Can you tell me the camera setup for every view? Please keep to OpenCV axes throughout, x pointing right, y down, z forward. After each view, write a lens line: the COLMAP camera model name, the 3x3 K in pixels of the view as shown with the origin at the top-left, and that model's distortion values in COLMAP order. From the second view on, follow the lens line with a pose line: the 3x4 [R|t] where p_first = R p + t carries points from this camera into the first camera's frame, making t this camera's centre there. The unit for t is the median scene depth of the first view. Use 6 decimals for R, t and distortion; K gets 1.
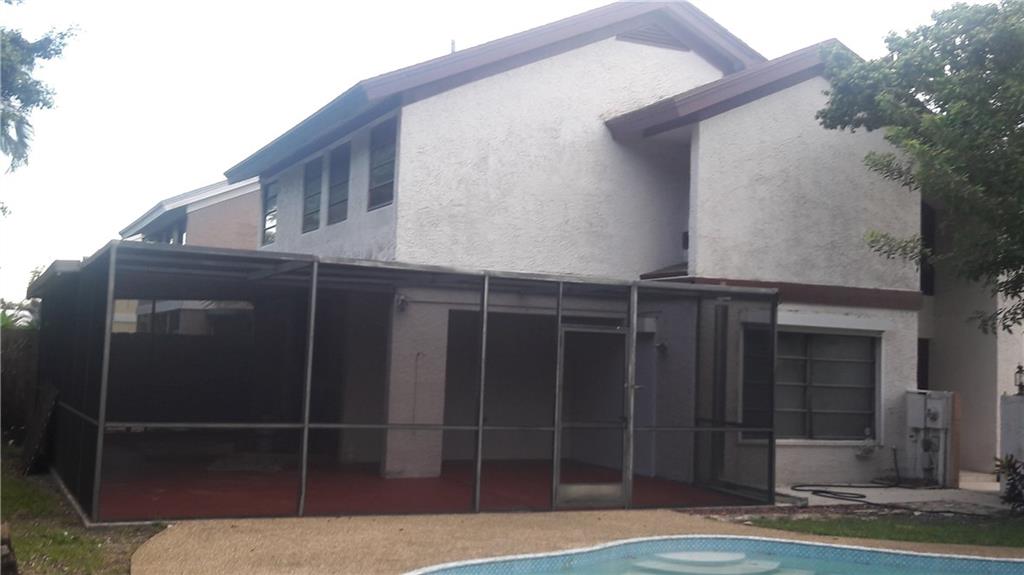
lens RADIAL K [[1126.2, 0, 493.2], [0, 1126.2, 279.0], [0, 0, 1]] dist [0.227314, -0.725104]
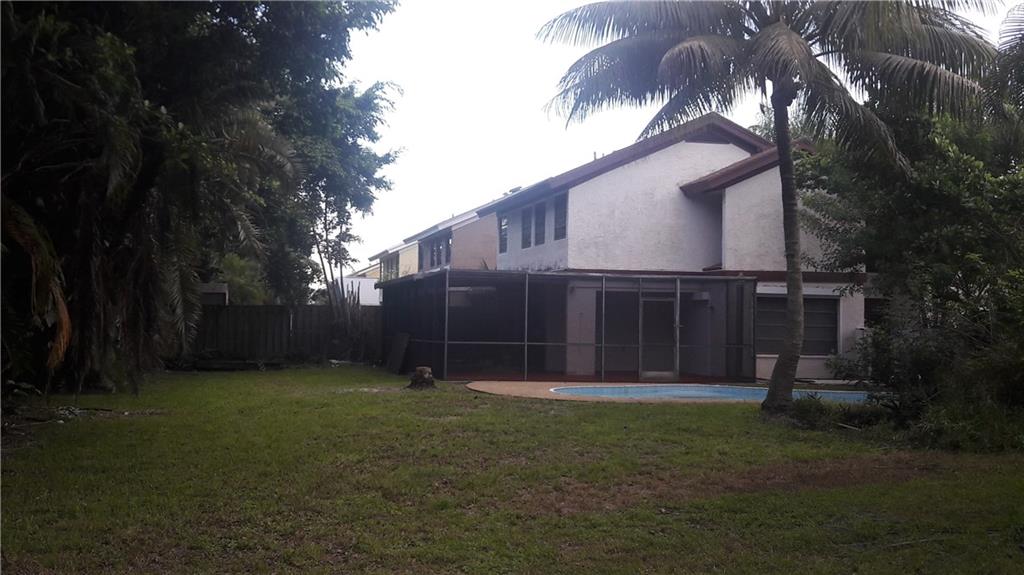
lens RADIAL K [[1126.2, 0, 493.2], [0, 1126.2, 279.0], [0, 0, 1]] dist [0.227314, -0.725104]
pose [[0.979955, -0.029604, -0.197008, 0.166334], [0.034717, 0.999143, 0.022548, -0.042105], [0.196172, -0.028935, 0.980143, -0.921450]]
